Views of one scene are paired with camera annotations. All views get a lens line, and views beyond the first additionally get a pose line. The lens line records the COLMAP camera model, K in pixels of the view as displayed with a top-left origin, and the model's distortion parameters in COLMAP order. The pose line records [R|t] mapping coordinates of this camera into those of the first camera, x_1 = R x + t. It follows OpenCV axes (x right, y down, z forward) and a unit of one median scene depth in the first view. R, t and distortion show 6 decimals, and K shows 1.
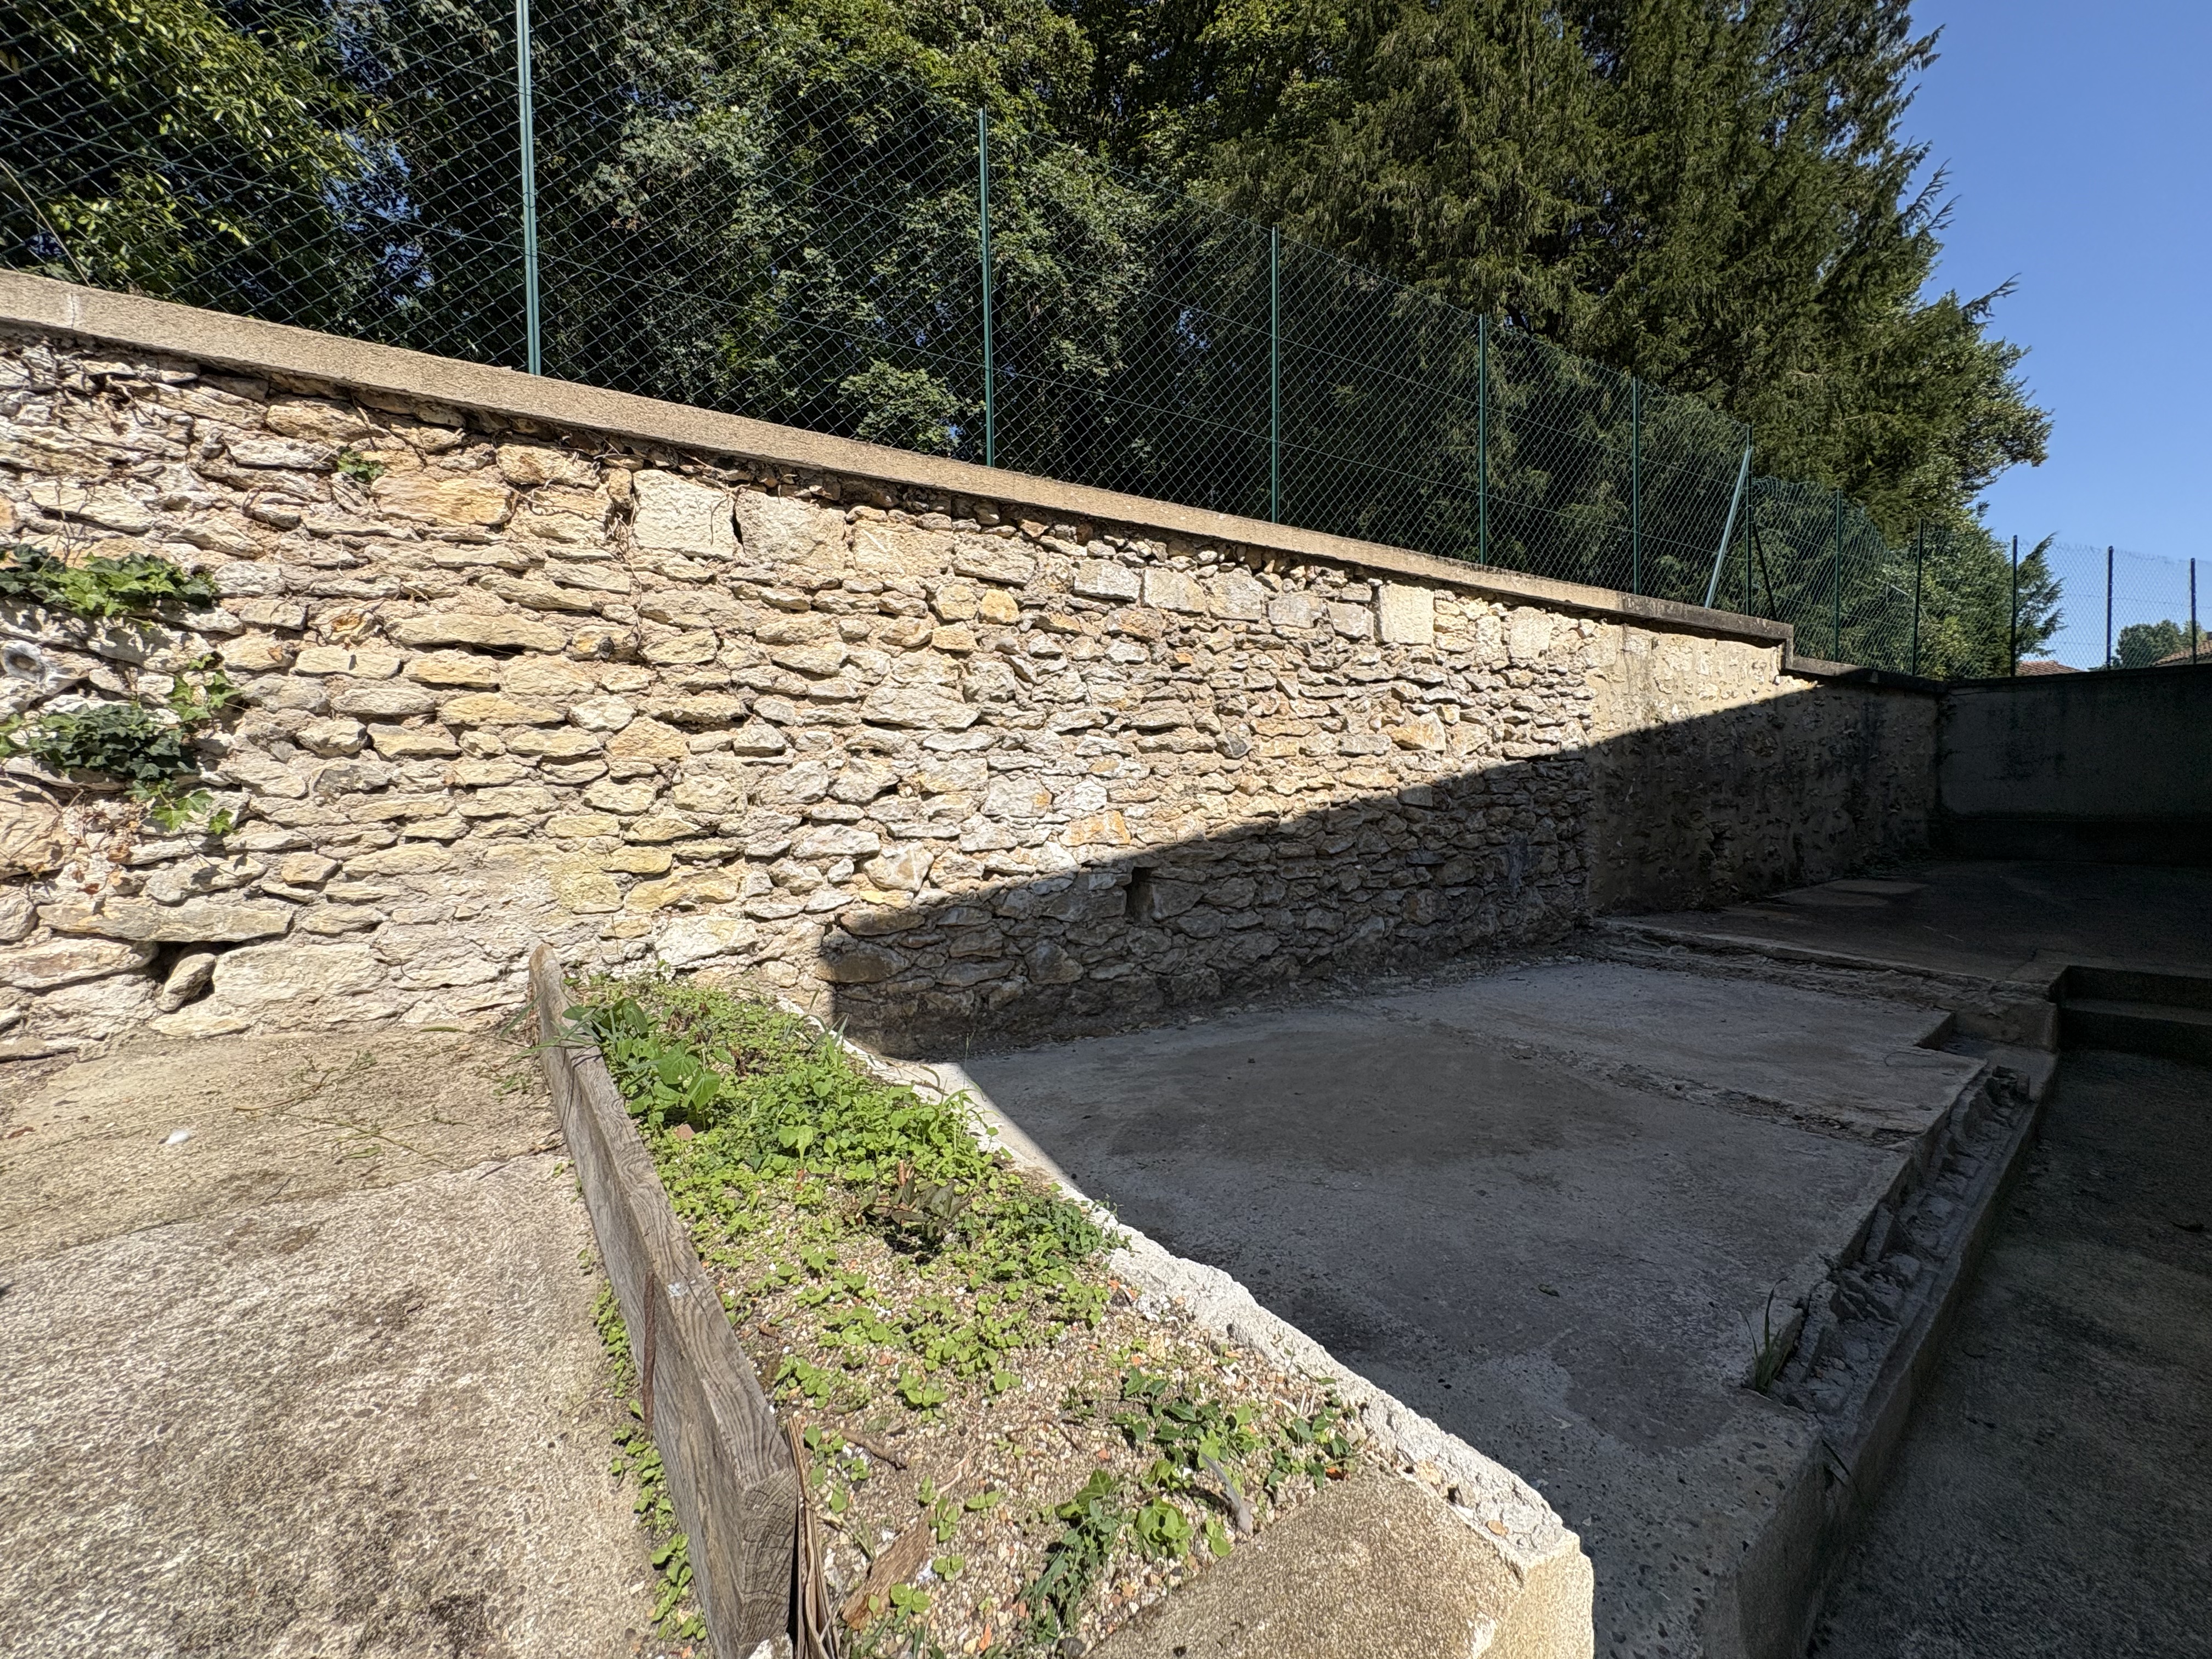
lens RADIAL K [[887.2, 0, 1102.8], [0, 887.2, 828.8], [0, 0, 1]] dist [-0.000621, 0.000036]
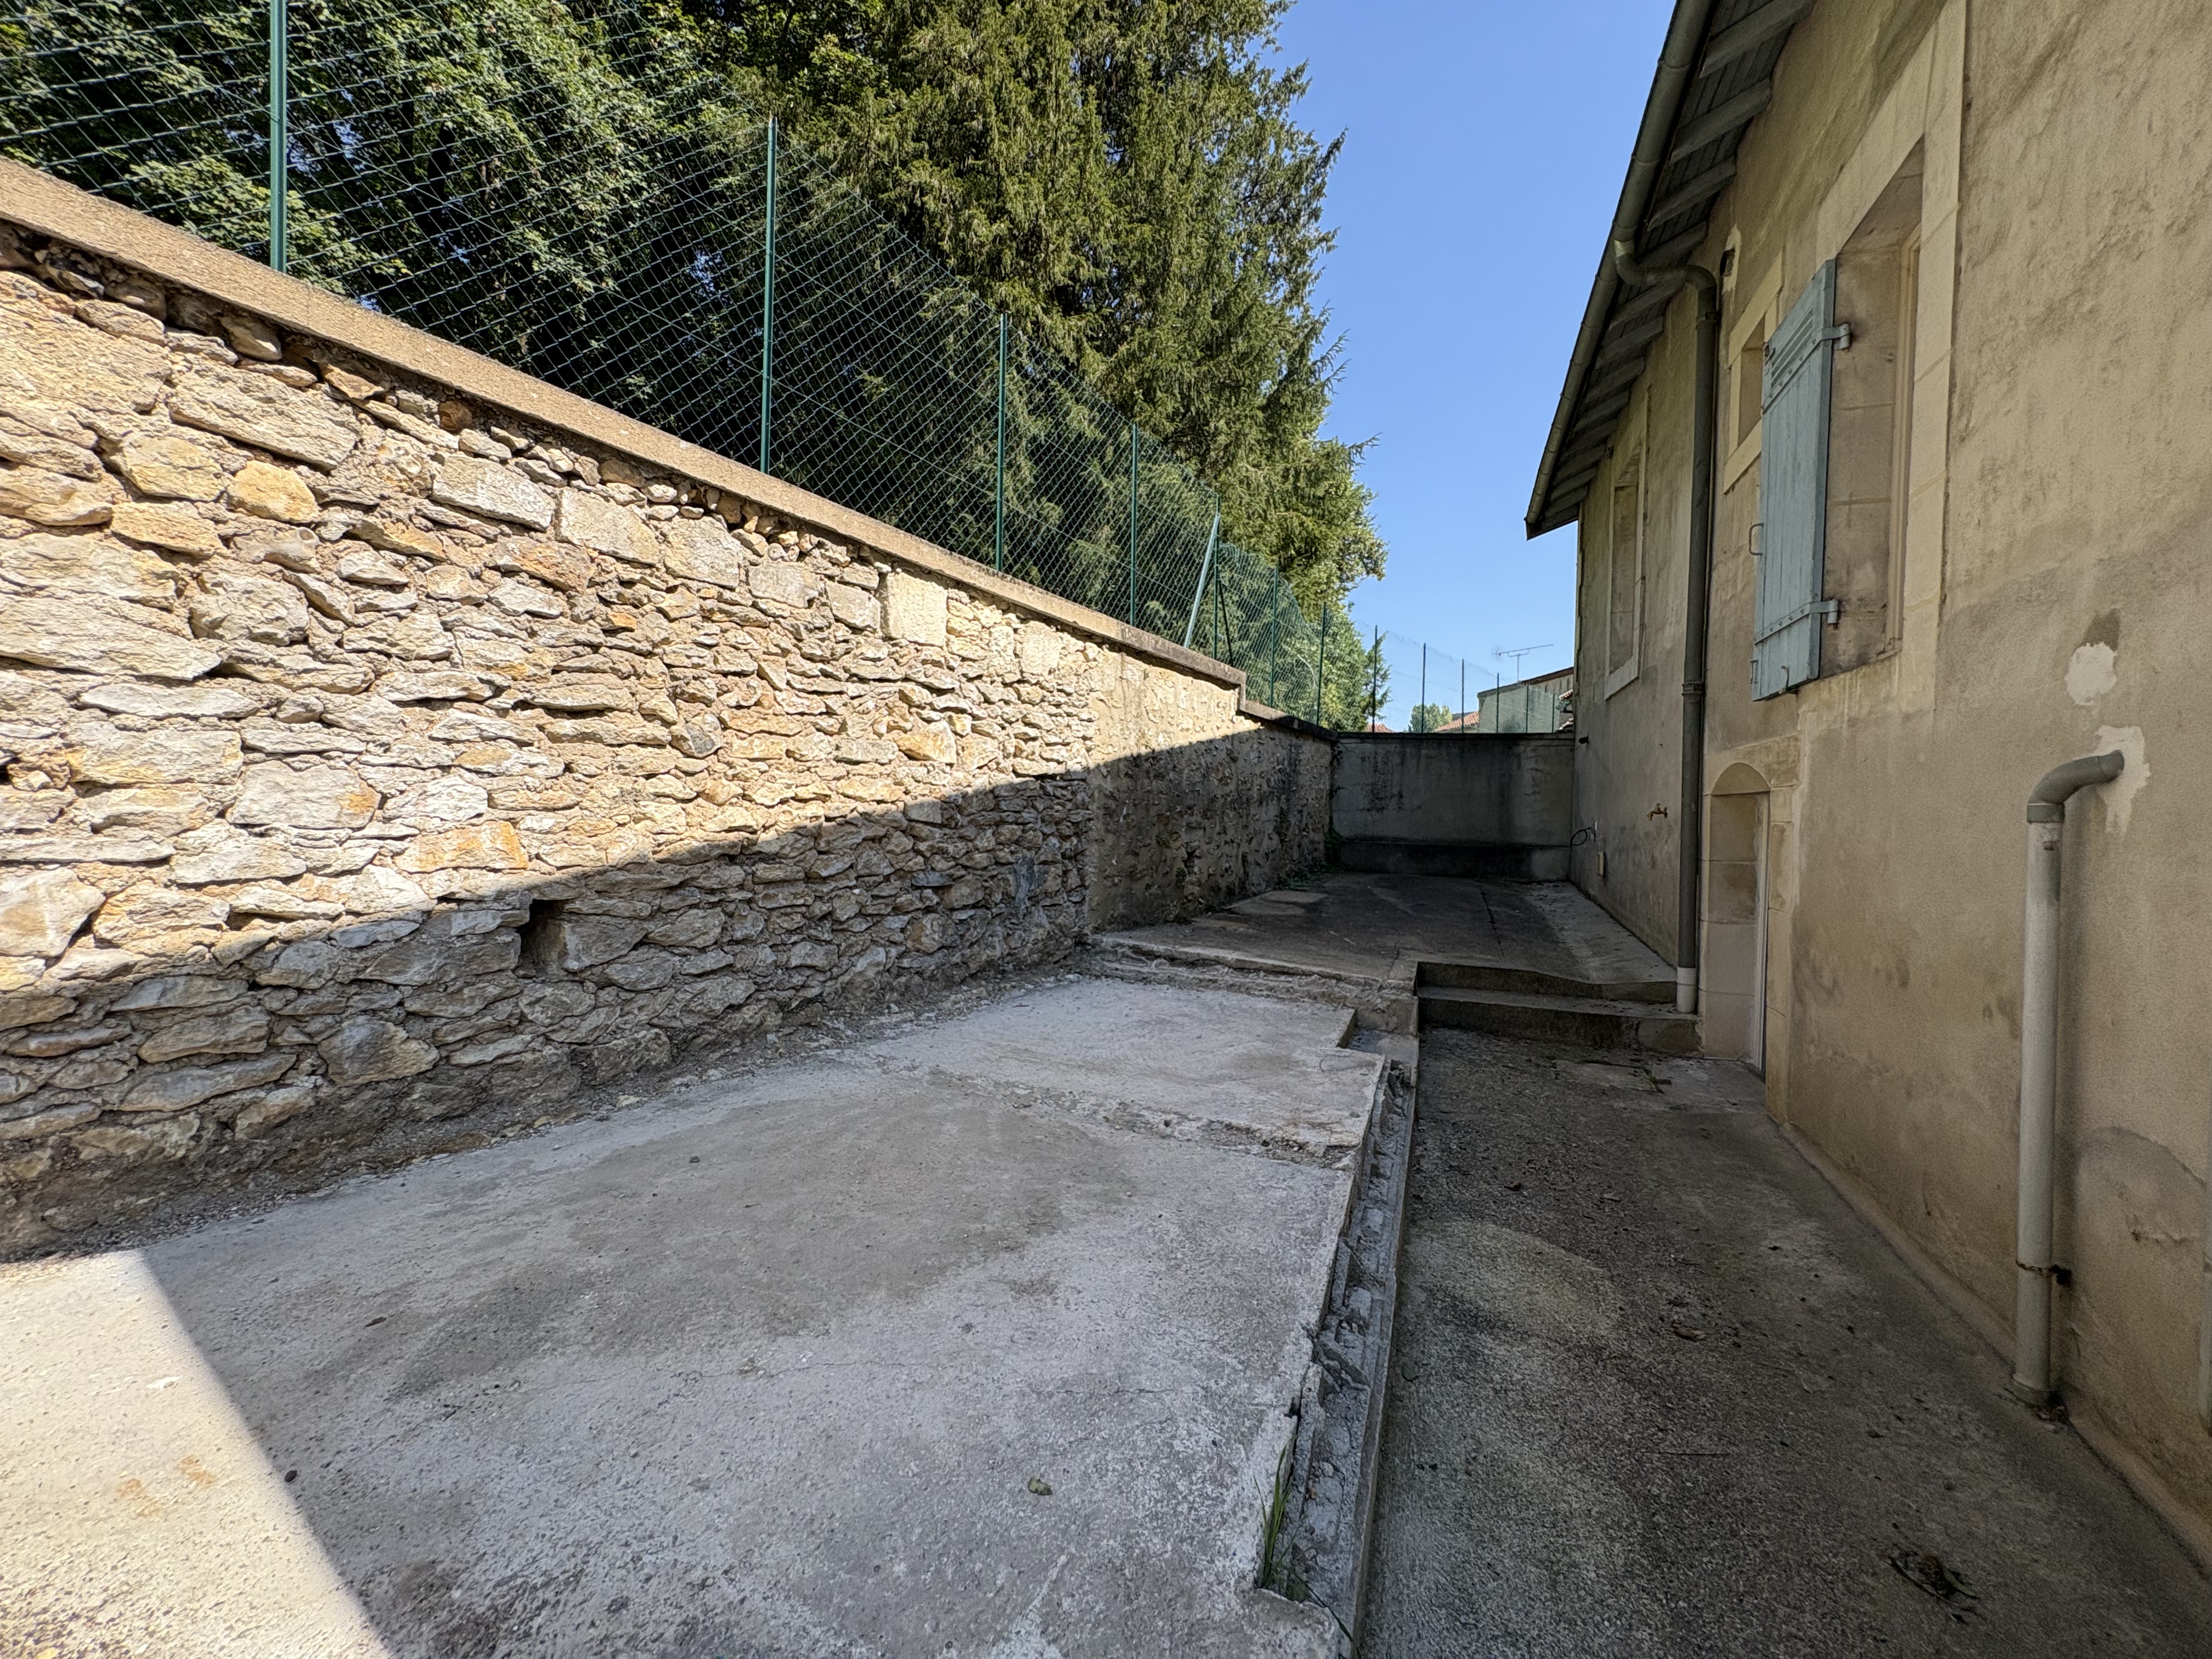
lens RADIAL K [[887.2, 0, 1105.7], [0, 887.2, 826.9], [0, 0, 1]] dist [-0.000621, 0.000036]
pose [[0.866039, 0.023641, 0.499417, 0.068515], [-0.019415, 0.999718, -0.013655, -0.013946], [-0.499599, 0.002130, 0.866254, 0.134809]]
